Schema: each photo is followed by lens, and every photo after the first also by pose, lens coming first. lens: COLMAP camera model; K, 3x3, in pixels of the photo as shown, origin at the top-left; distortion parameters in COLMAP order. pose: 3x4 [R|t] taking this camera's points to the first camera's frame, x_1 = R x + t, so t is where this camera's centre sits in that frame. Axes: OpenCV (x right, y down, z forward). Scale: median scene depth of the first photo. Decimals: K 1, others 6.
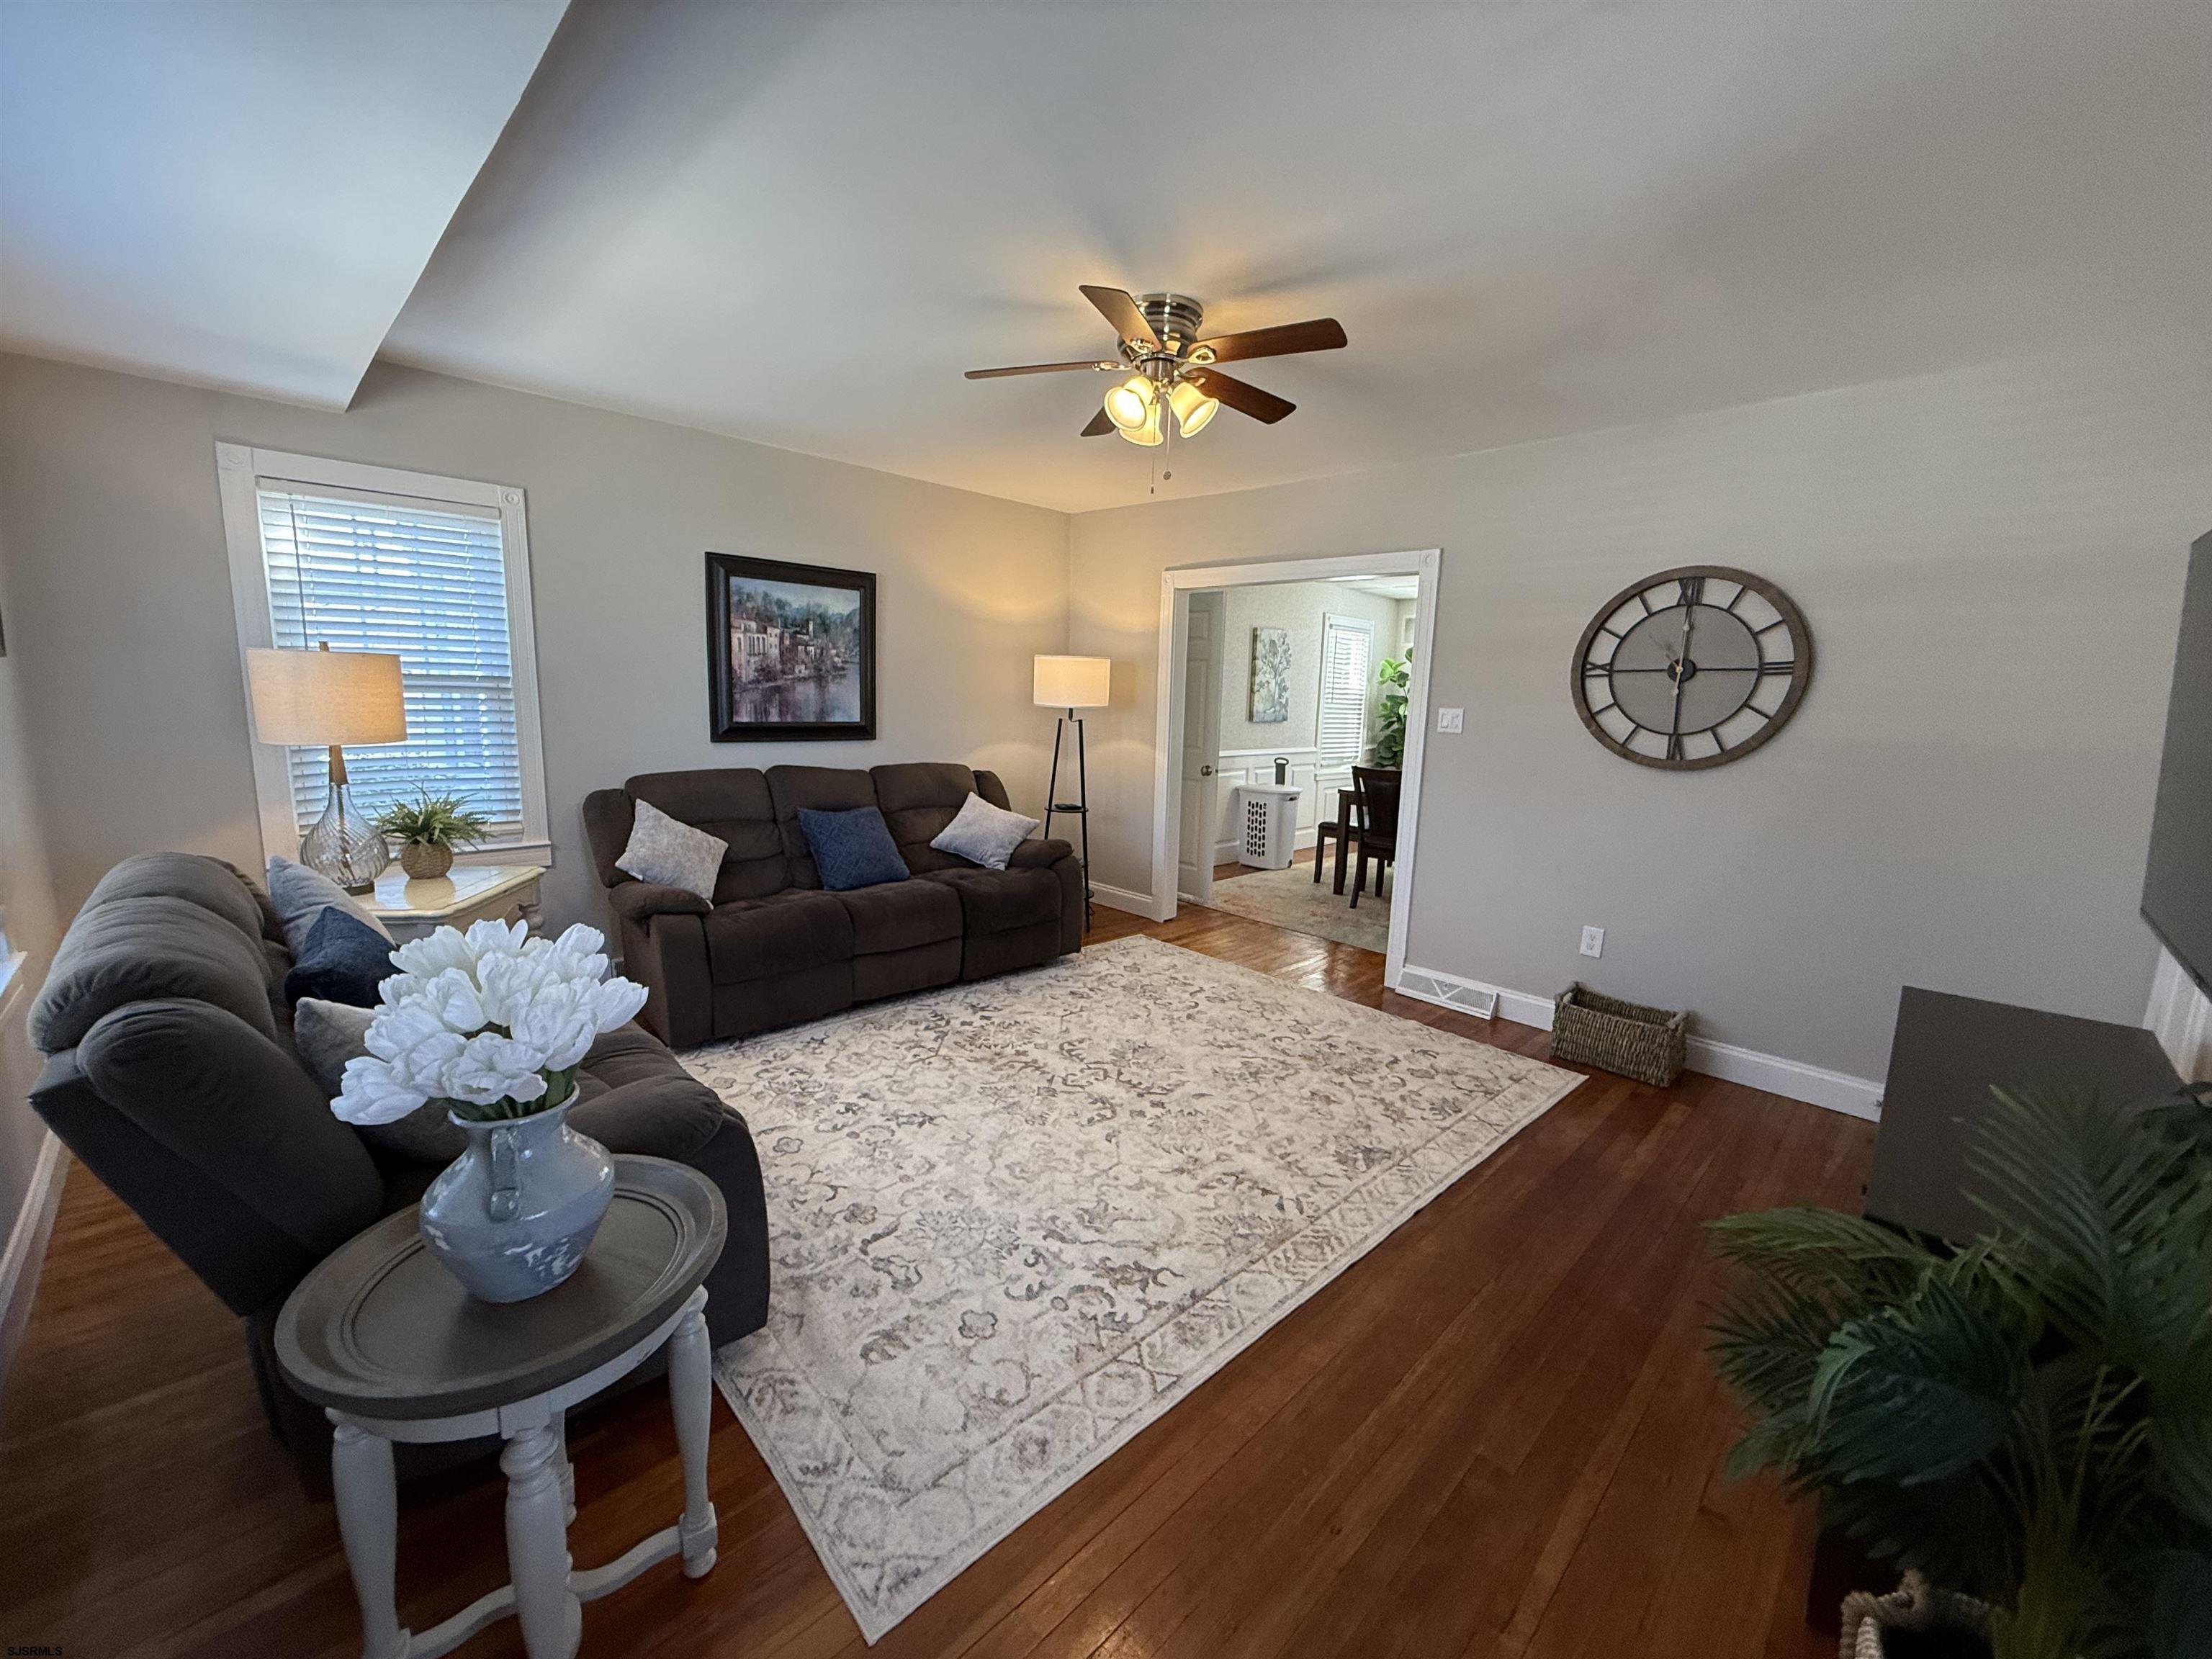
lens RADIAL K [[876.7, 0, 1099.3], [0, 876.7, 828.1], [0, 0, 1]] dist [0.000391, -0.000212]
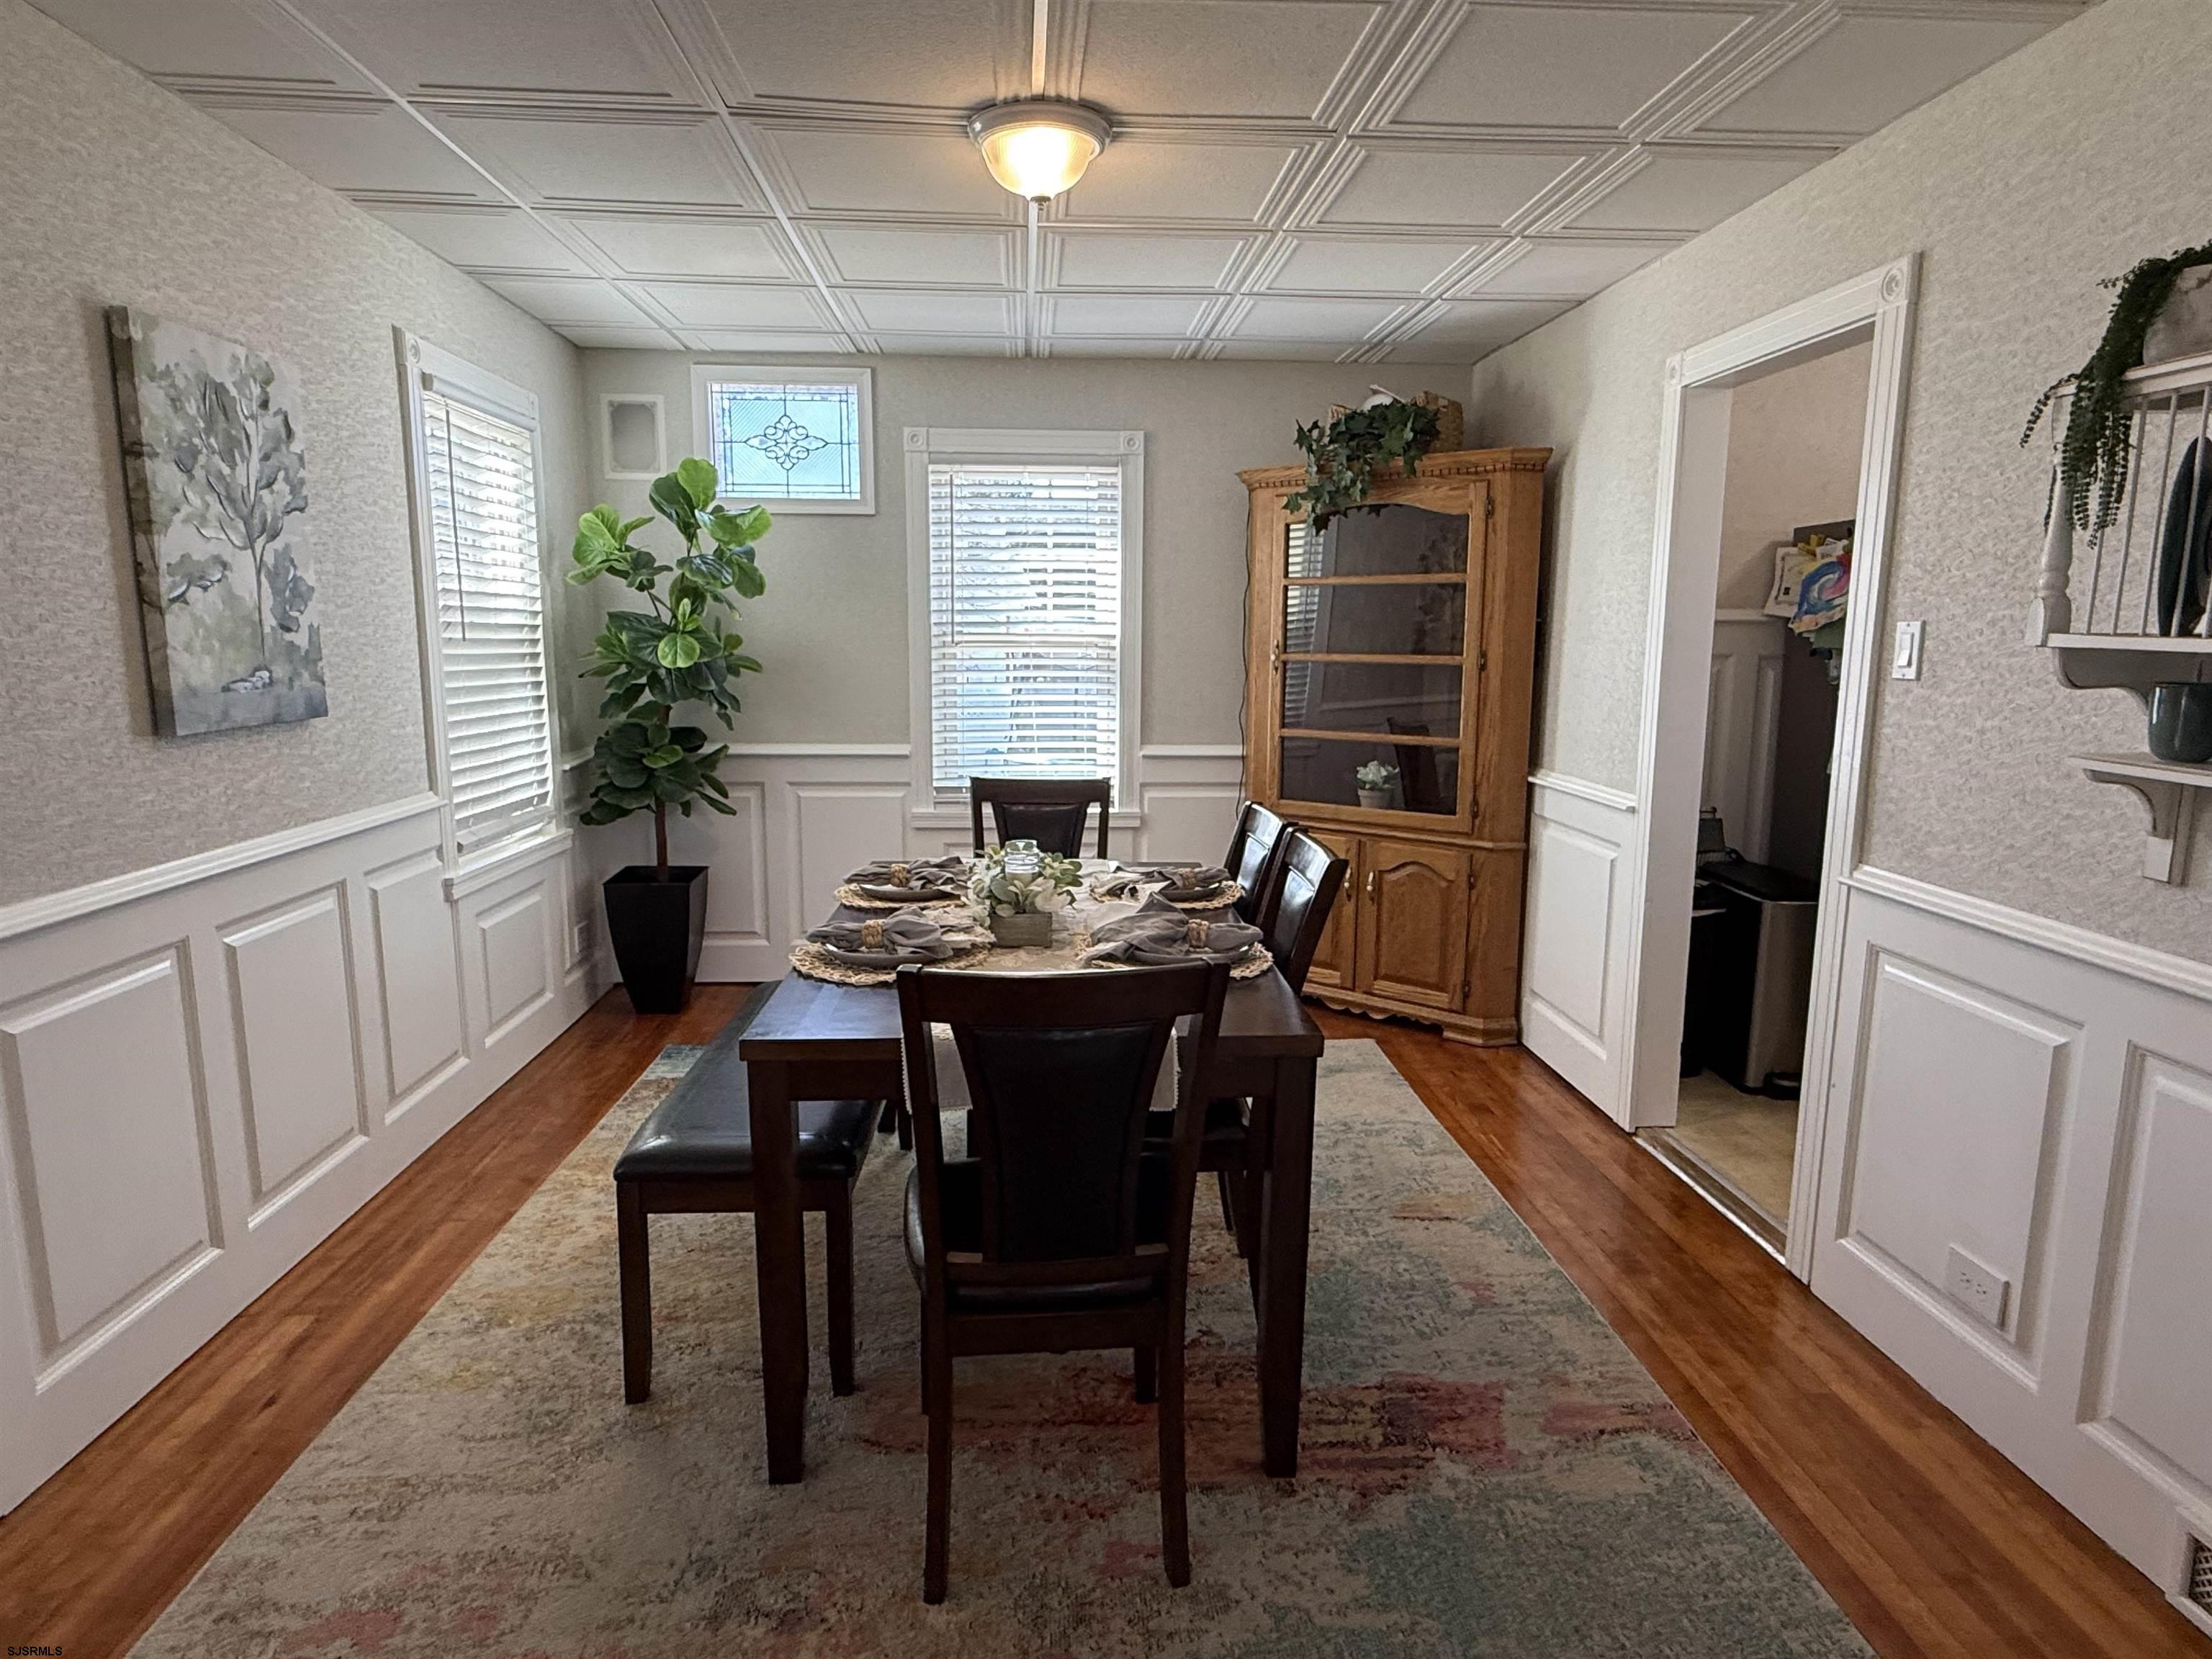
lens RADIAL K [[1235.5, 0, 1102.4], [0, 1235.5, 819.4], [0, 0, 1]] dist [-0.003417, -0.000599]
pose [[0.658872, -0.138383, 0.739417, 0.201723], [0.130682, 0.989044, 0.068655, -0.192849], [-0.740817, 0.051394, 0.669738, 1.297323]]
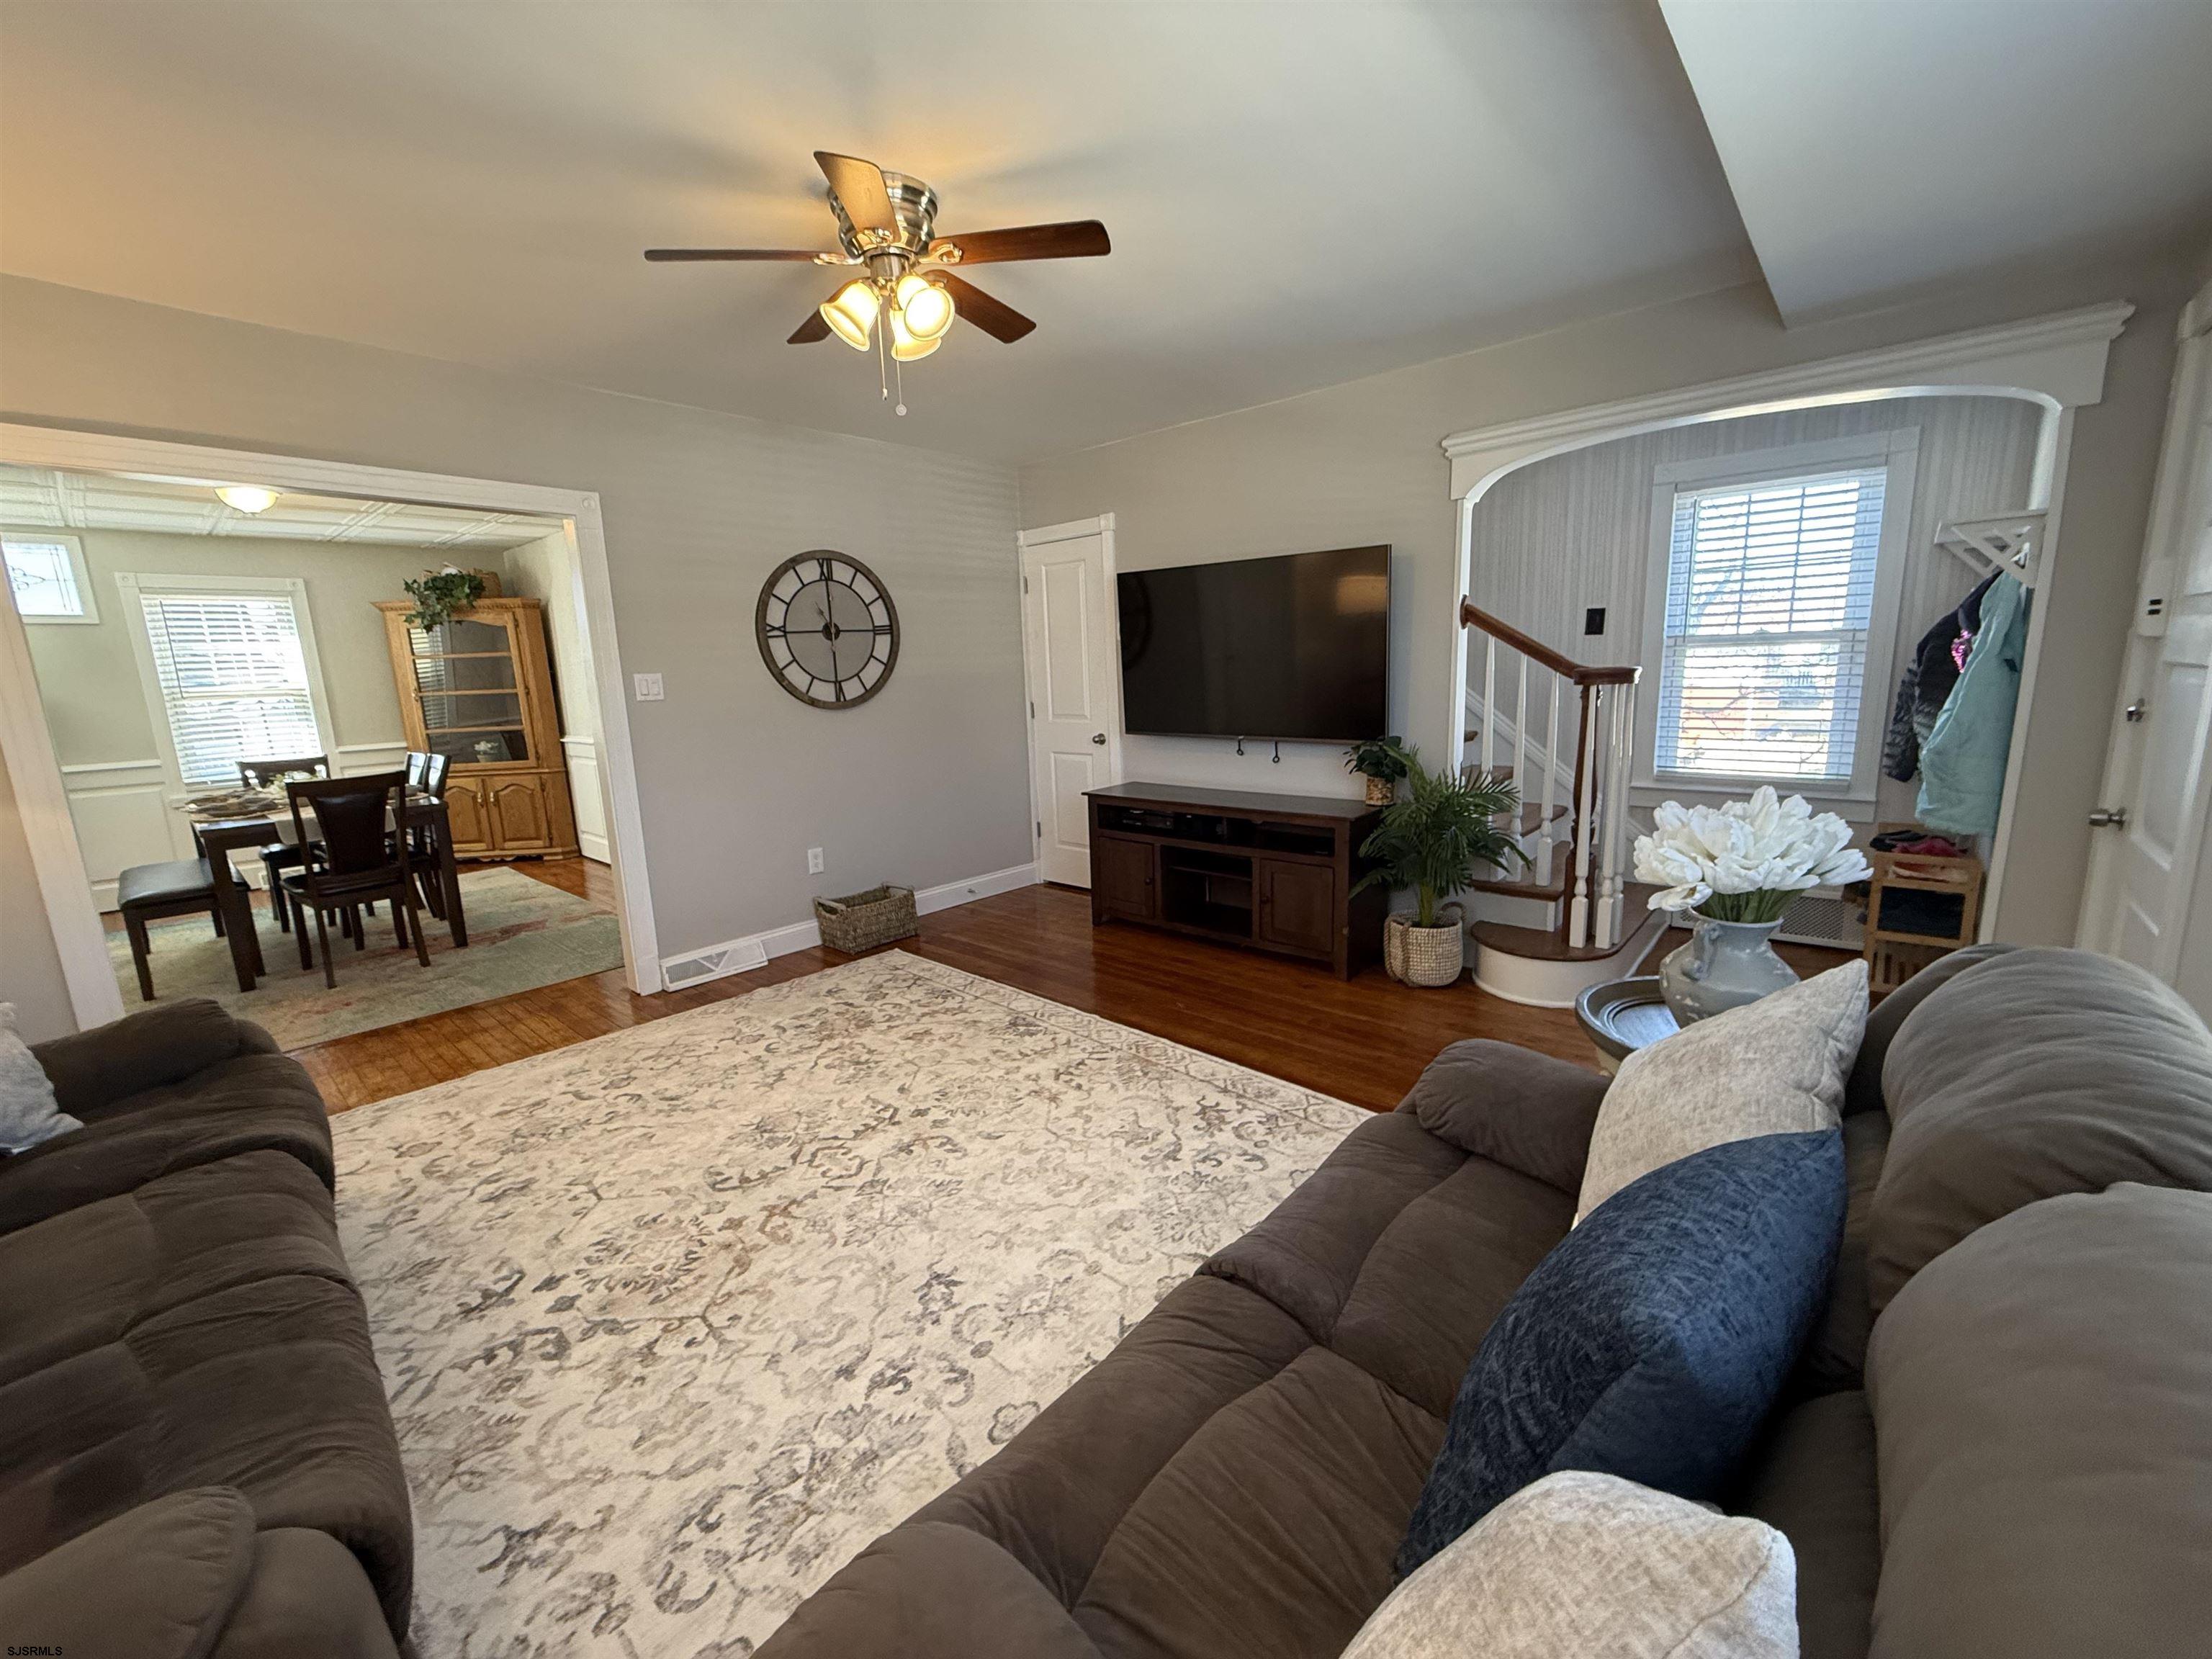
lens RADIAL K [[876.7, 0, 1099.3], [0, 876.7, 828.1], [0, 0, 1]] dist [0.000391, -0.000212]
pose [[-0.063639, -0.211868, 0.975224, -0.668999], [0.190236, 0.956711, 0.220260, -0.110863], [-0.979674, 0.199540, -0.020580, 0.690545]]
